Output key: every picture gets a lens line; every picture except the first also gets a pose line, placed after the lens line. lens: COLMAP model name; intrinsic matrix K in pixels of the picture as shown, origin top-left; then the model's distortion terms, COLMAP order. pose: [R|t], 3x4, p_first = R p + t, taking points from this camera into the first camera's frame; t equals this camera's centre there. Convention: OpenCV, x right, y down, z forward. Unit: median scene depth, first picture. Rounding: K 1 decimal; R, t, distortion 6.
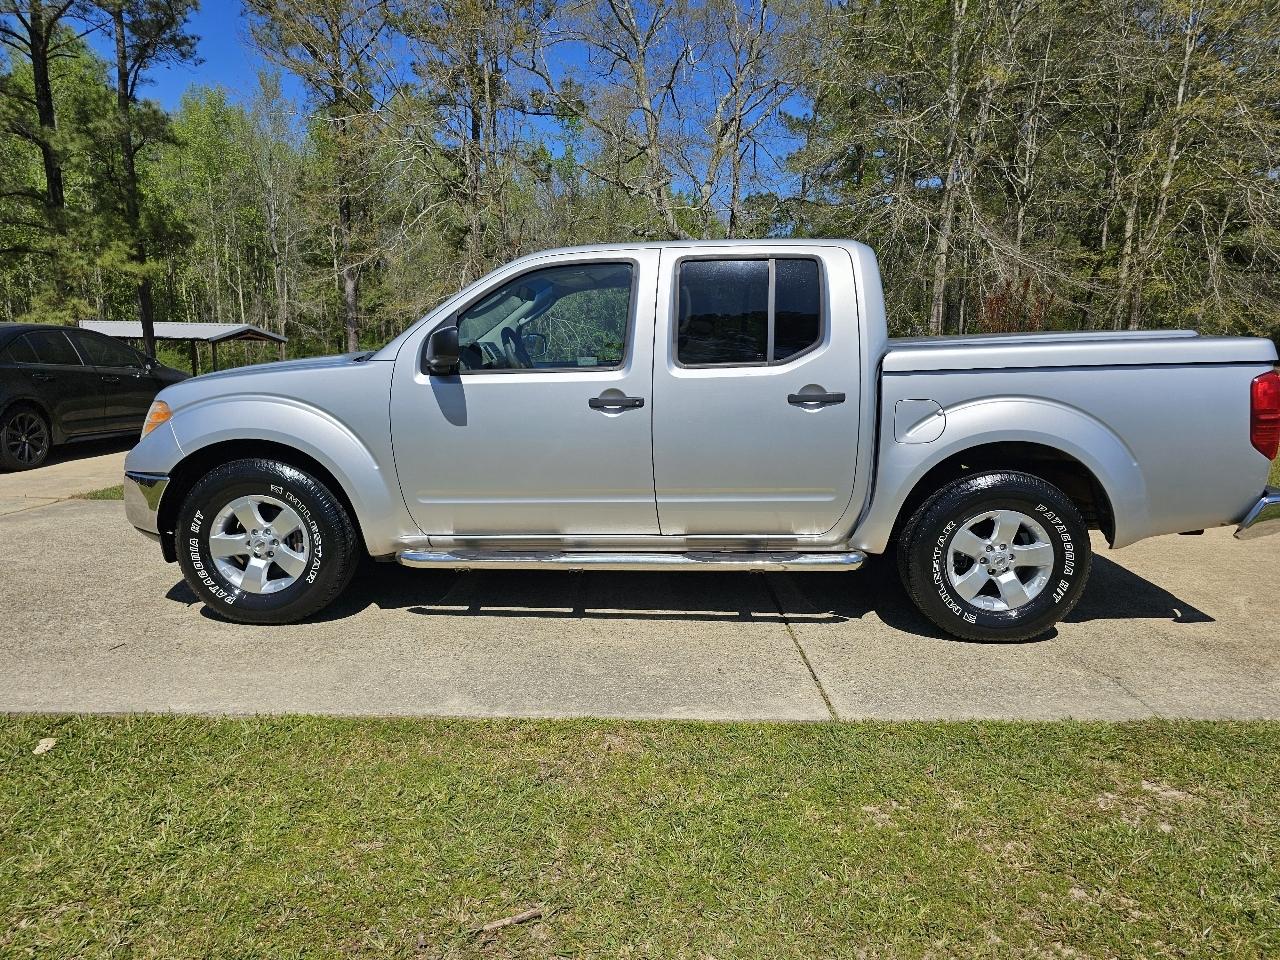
lens RADIAL K [[876.7, 0, 640.0], [0, 876.7, 480.0], [0, 0, 1]] dist [0.007332, -0.006167]
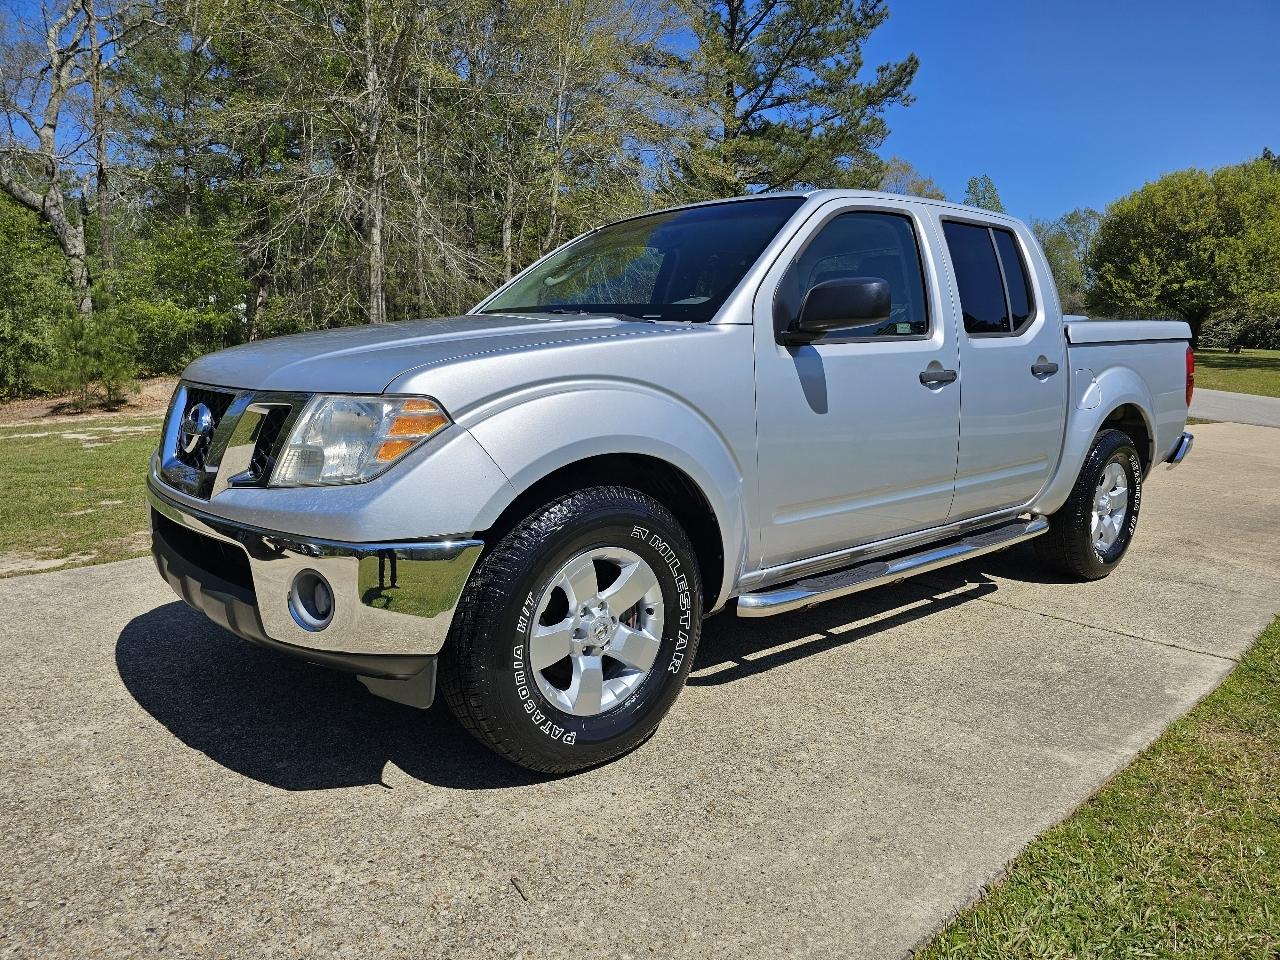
lens RADIAL K [[876.7, 0, 640.0], [0, 876.7, 480.0], [0, 0, 1]] dist [0.007332, -0.006167]
pose [[0.727730, -0.098325, 0.678779, -0.825643], [0.093708, 0.994644, 0.043614, -0.051906], [-0.679432, 0.031868, 0.733046, 0.562548]]
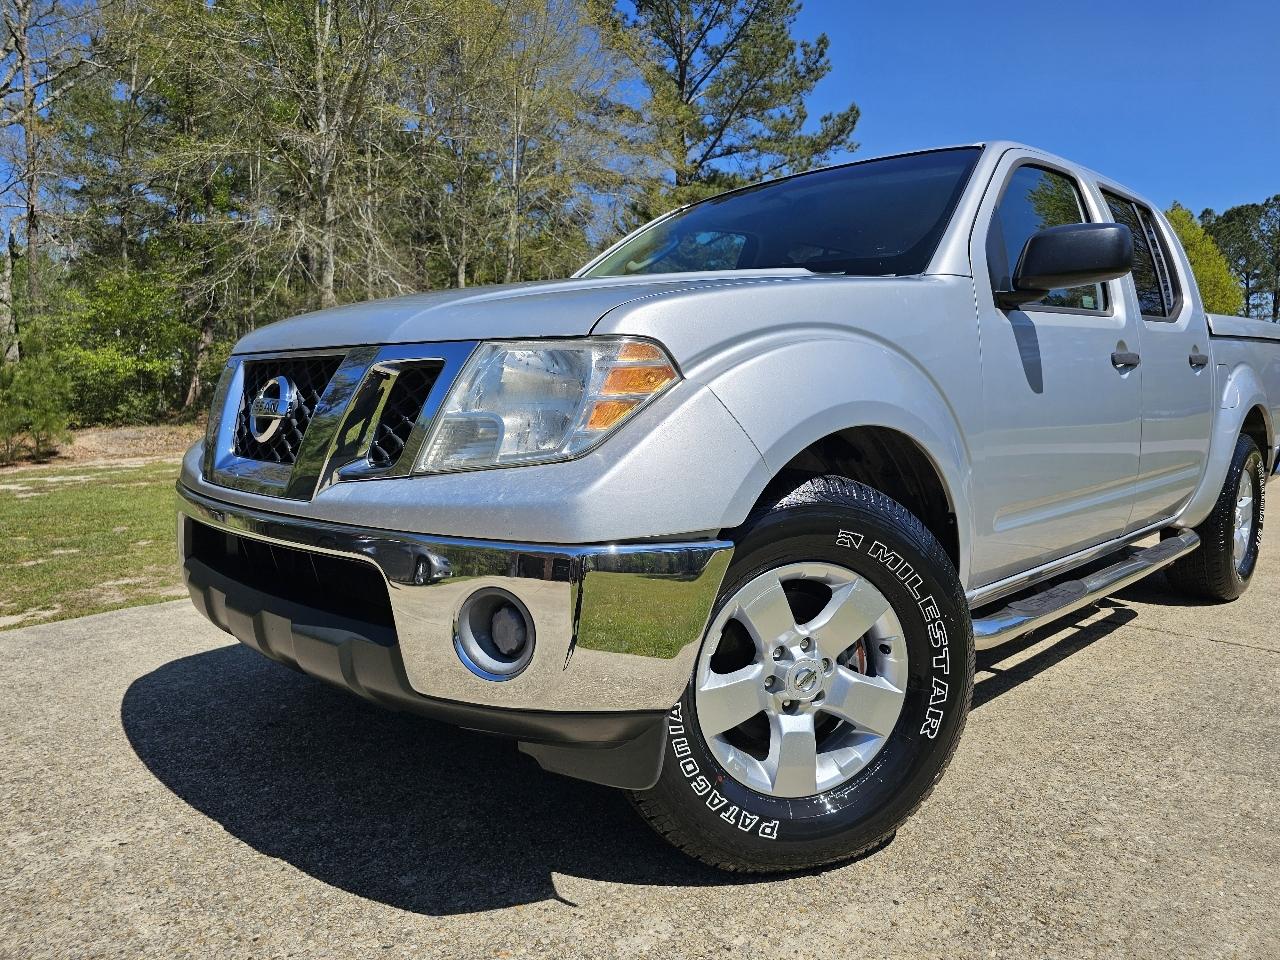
lens RADIAL K [[883.5, 0, 642.3], [0, 883.5, 466.3], [0, 0, 1]] dist [0.002456, -0.002662]
pose [[0.678086, -0.062786, 0.732296, -0.835379], [0.115415, 0.993080, -0.021725, -0.032177], [-0.725865, 0.099249, 0.680640, 0.758997]]
